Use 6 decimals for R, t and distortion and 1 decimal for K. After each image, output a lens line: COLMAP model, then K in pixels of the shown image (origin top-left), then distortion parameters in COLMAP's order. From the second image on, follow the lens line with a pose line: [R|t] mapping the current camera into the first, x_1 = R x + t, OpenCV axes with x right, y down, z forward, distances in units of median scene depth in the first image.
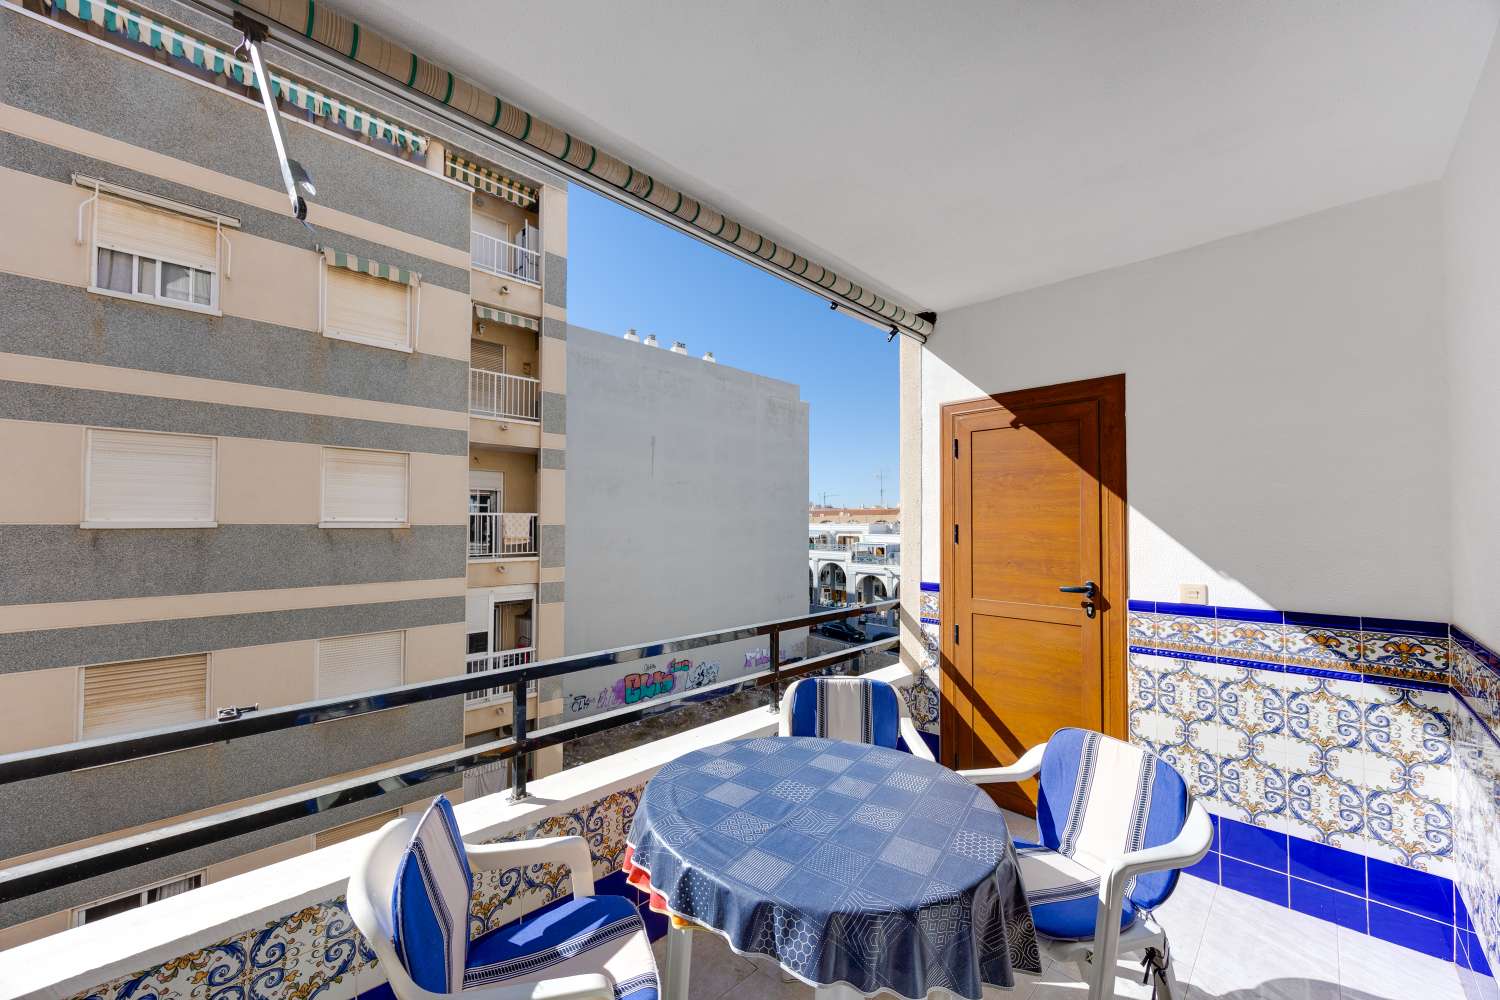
lens RADIAL K [[572.8, 0, 740.0], [0, 572.8, 515.5], [0, 0, 1]] dist [-0.000707, 0.000132]
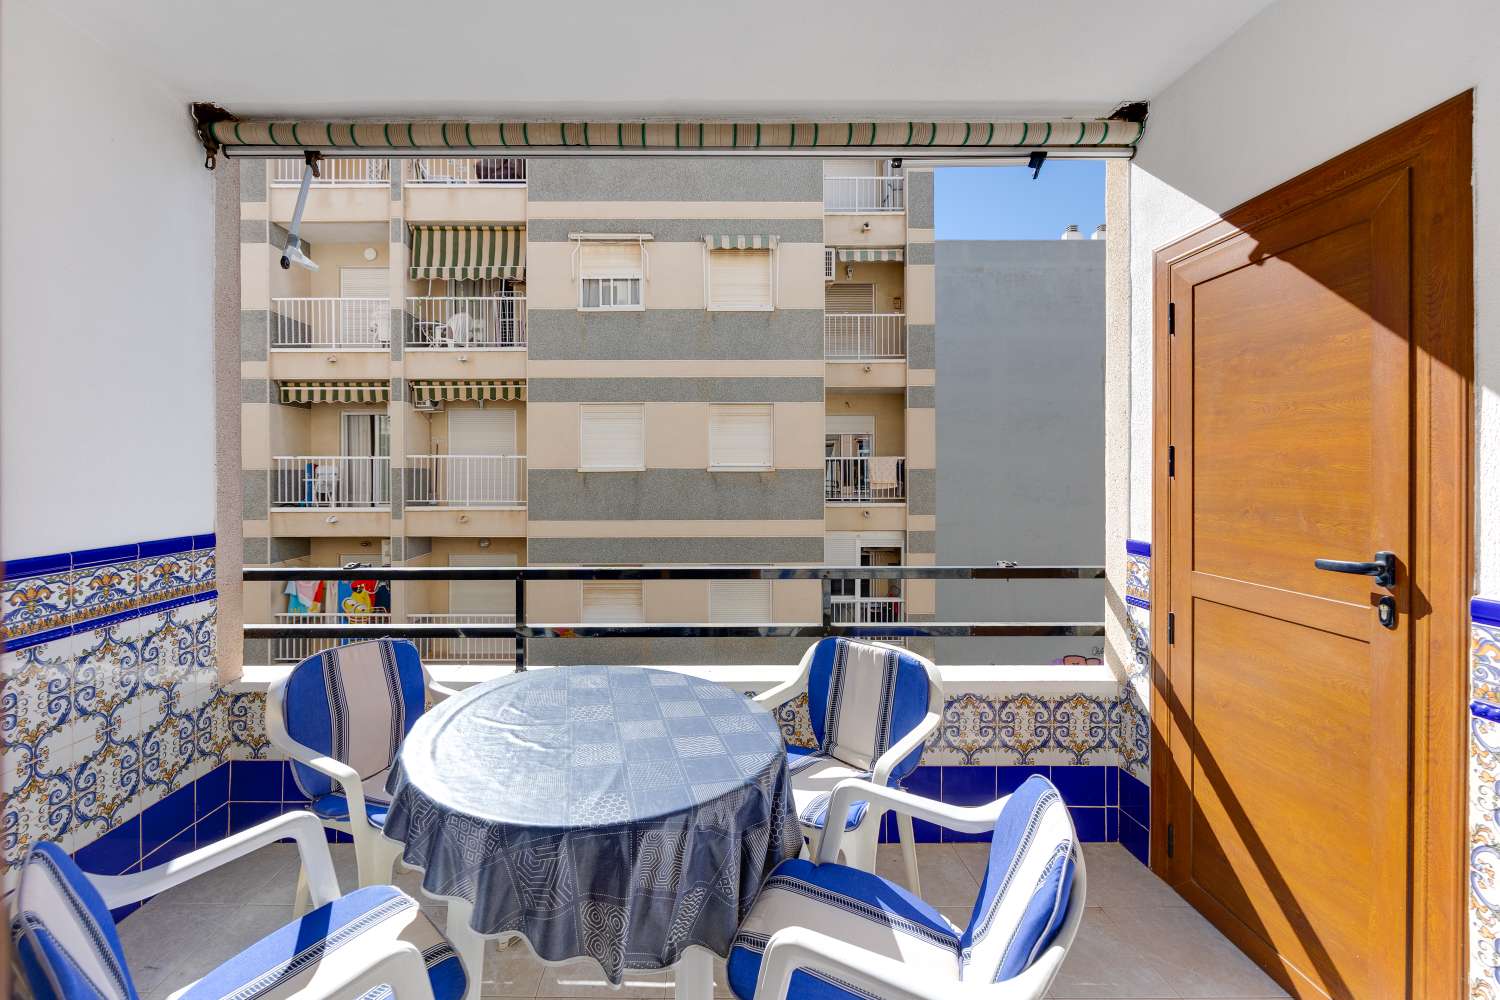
lens RADIAL K [[617.4, 0, 701.3], [0, 617.4, 475.8], [0, 0, 1]] dist [-0.003549, 0.000052]
pose [[0.709281, 0.001021, -0.704926, 0.207000], [0.014178, 0.999776, 0.015714, 0.012655], [0.704784, -0.021140, 0.709107, 0.083788]]
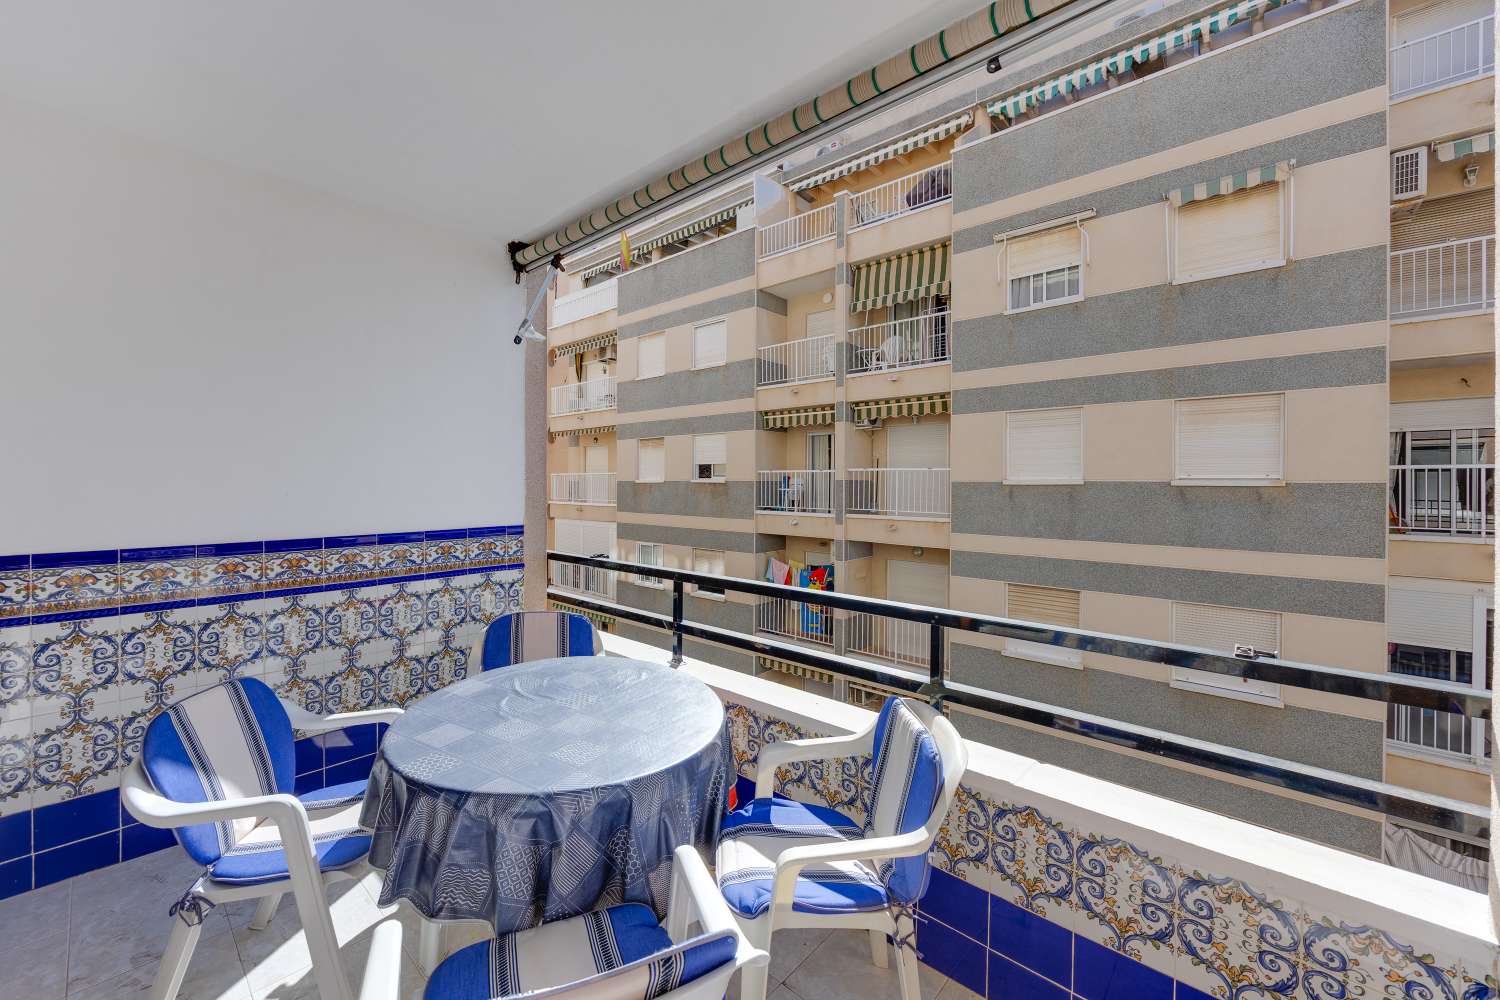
lens RADIAL K [[590.8, 0, 734.8], [0, 590.8, 485.0], [0, 0, 1]] dist [-0.002112, -0.000553]
pose [[0.049370, 0.002893, -0.998776, 0.265675], [0.009788, 0.999946, 0.003380, 0.012674], [0.998733, -0.009943, 0.049339, 0.261262]]
